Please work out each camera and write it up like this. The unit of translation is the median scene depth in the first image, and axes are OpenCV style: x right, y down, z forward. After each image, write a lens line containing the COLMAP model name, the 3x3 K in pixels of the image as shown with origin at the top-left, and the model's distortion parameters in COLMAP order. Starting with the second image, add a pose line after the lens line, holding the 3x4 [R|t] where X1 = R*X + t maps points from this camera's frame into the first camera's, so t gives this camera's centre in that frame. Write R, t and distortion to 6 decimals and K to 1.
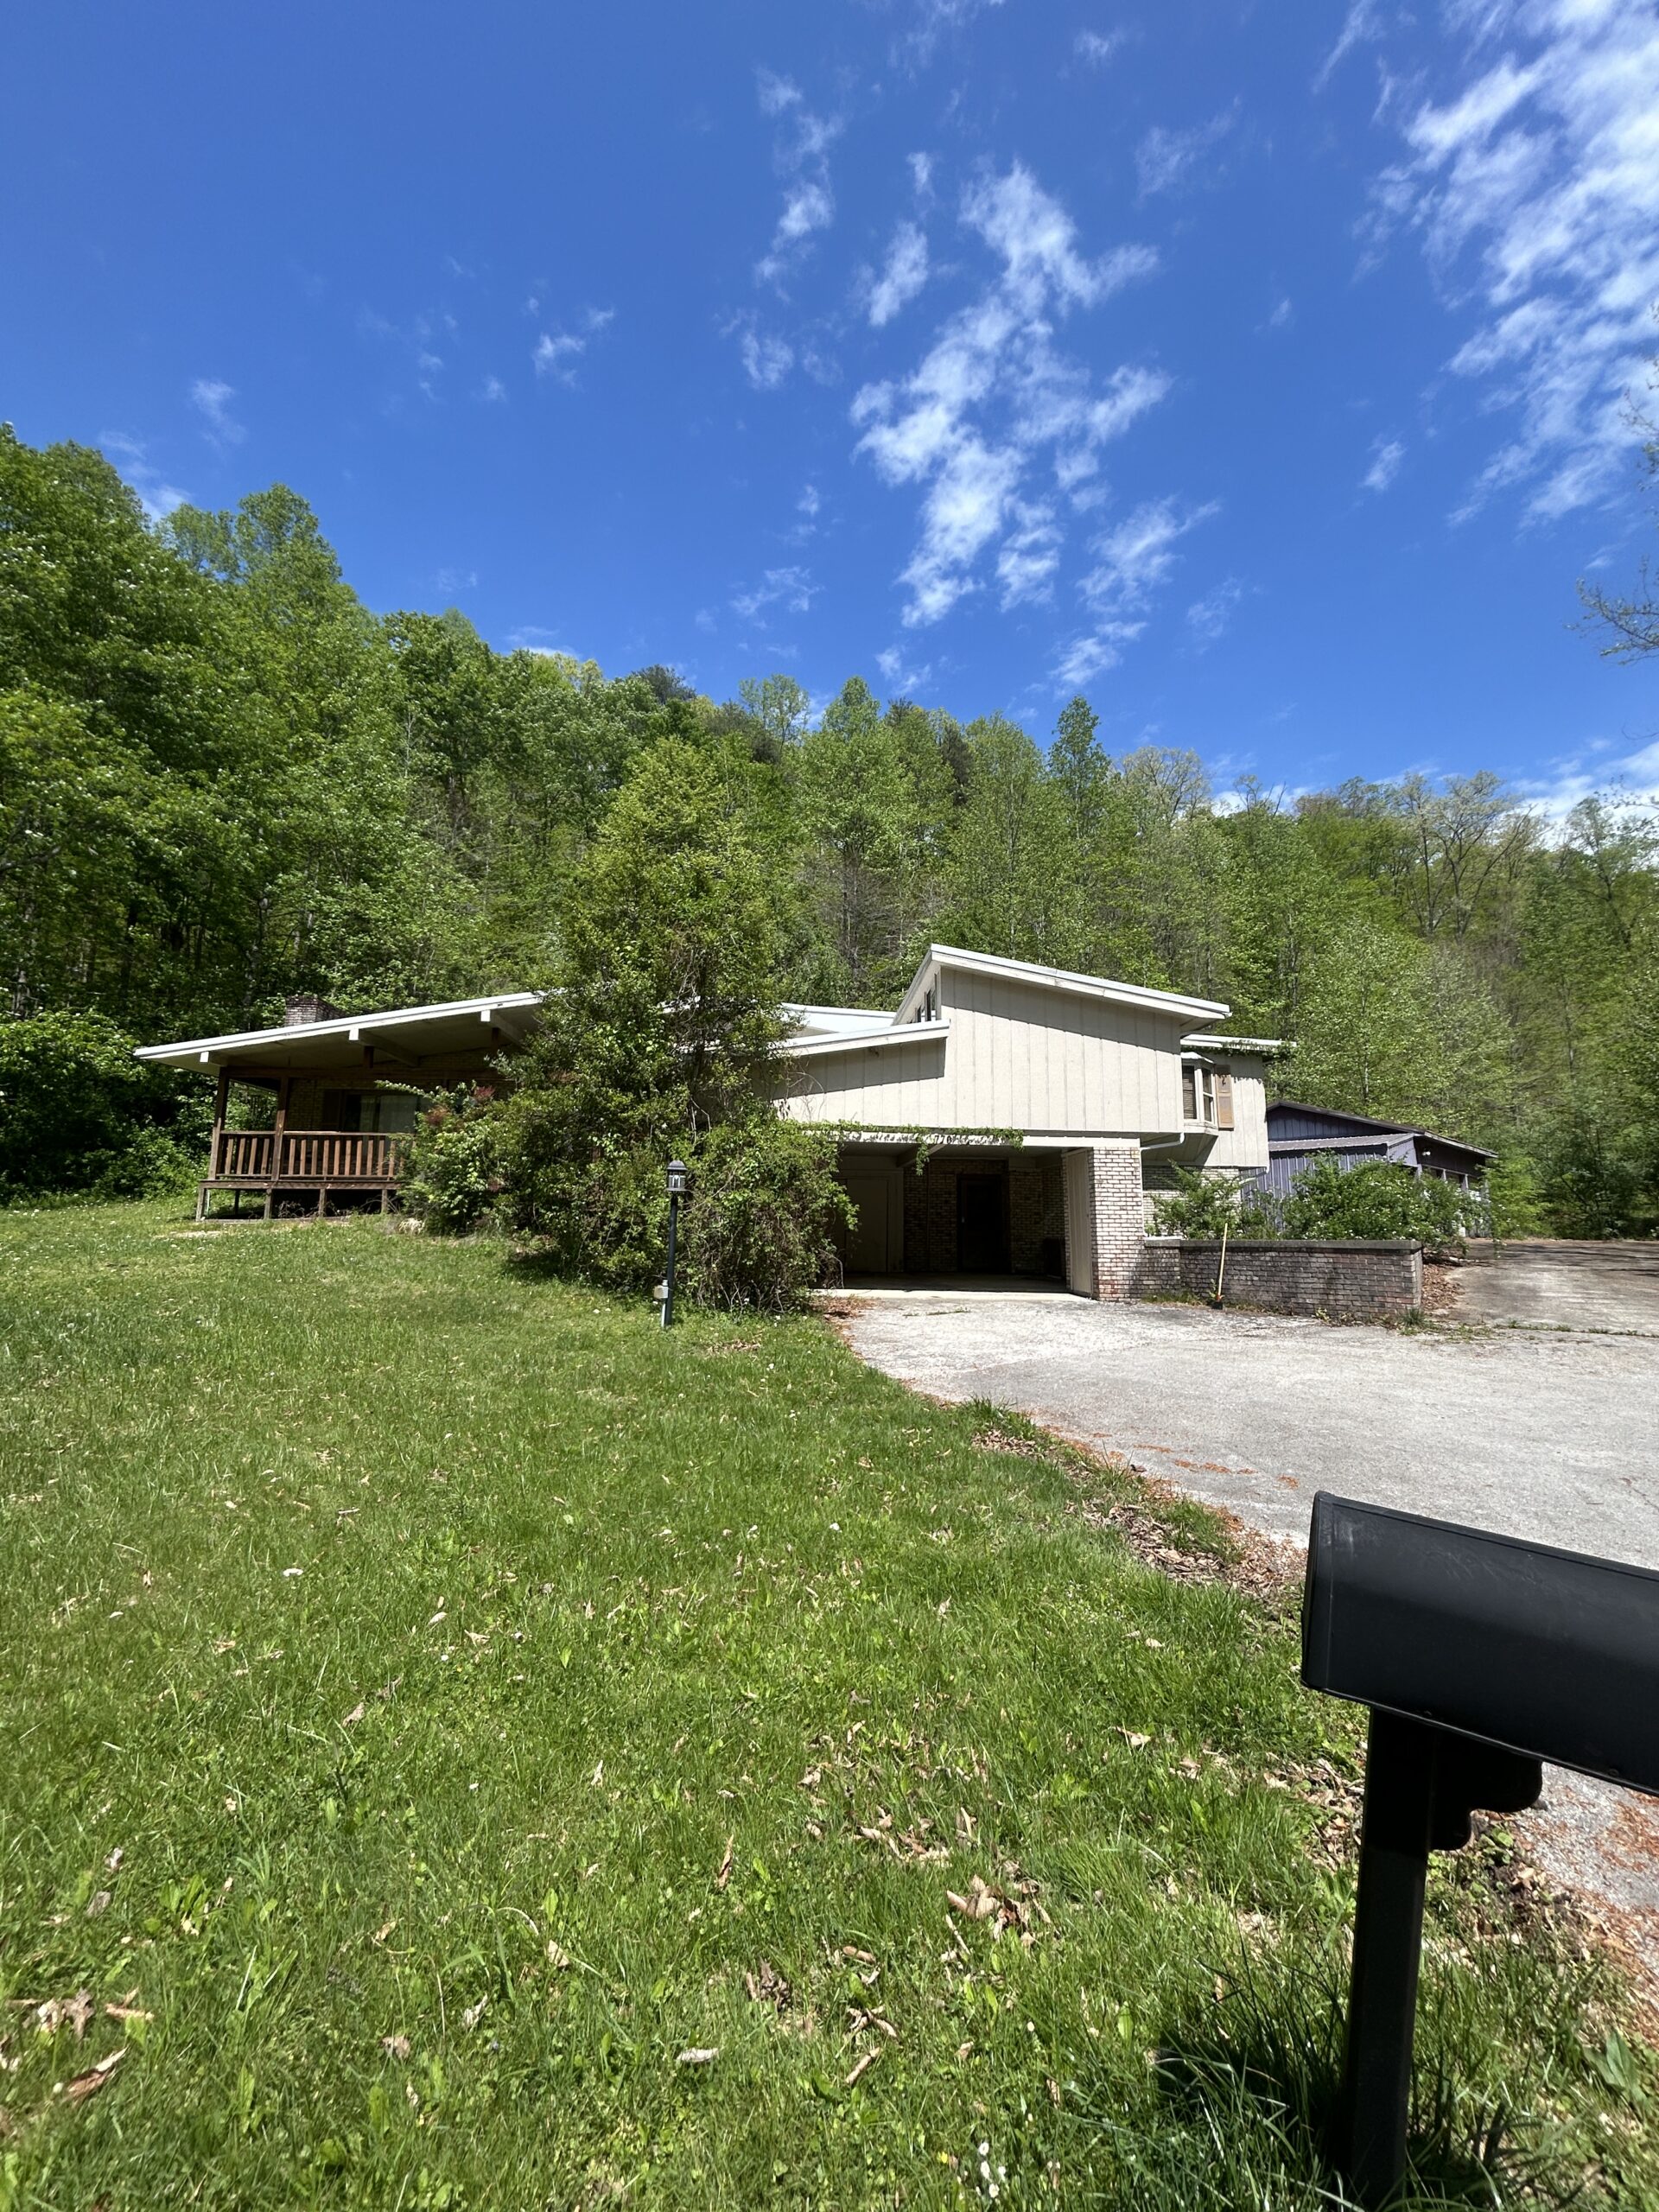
lens RADIAL K [[909.4, 0, 830.5], [0, 909.4, 1116.2], [0, 0, 1]] dist [0.002378, -0.000239]
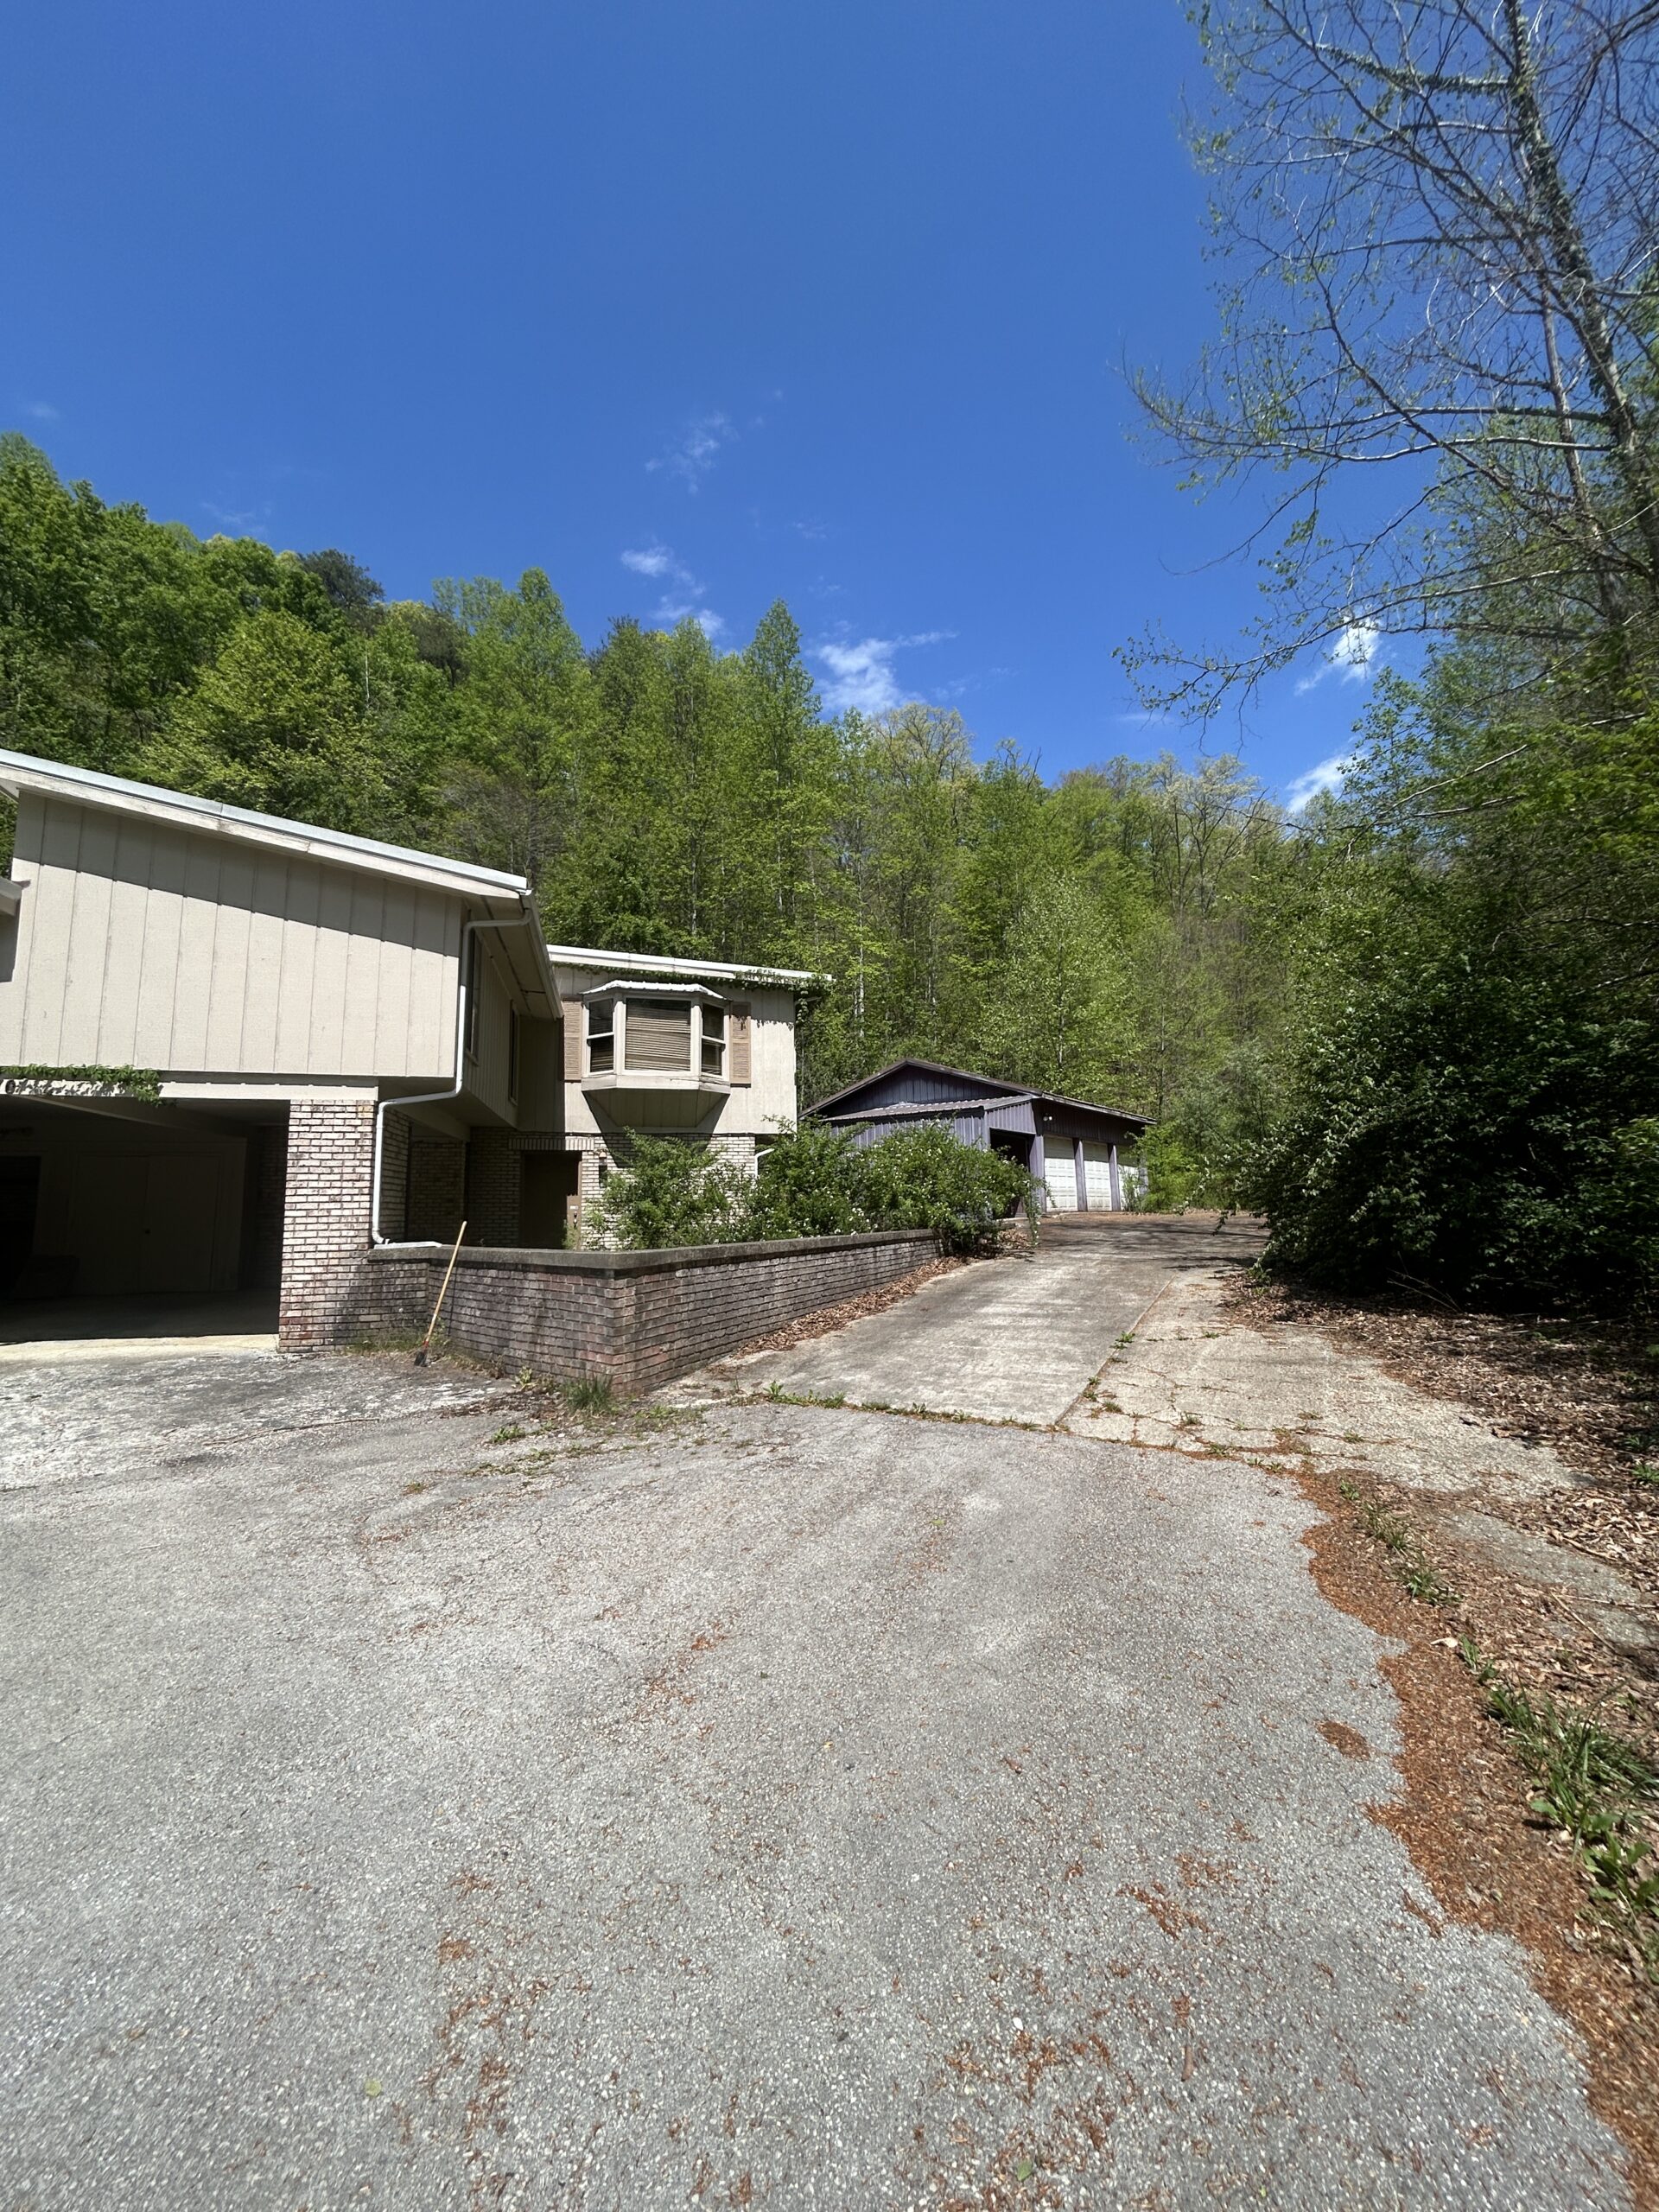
lens RADIAL K [[909.4, 0, 831.0], [0, 909.4, 1122.5], [0, 0, 1]] dist [0.002378, -0.000239]
pose [[0.983038, -0.003477, 0.183367, 0.454119], [-0.003048, 0.999372, 0.035290, 0.022254], [-0.183375, -0.035250, 0.982411, 0.281430]]
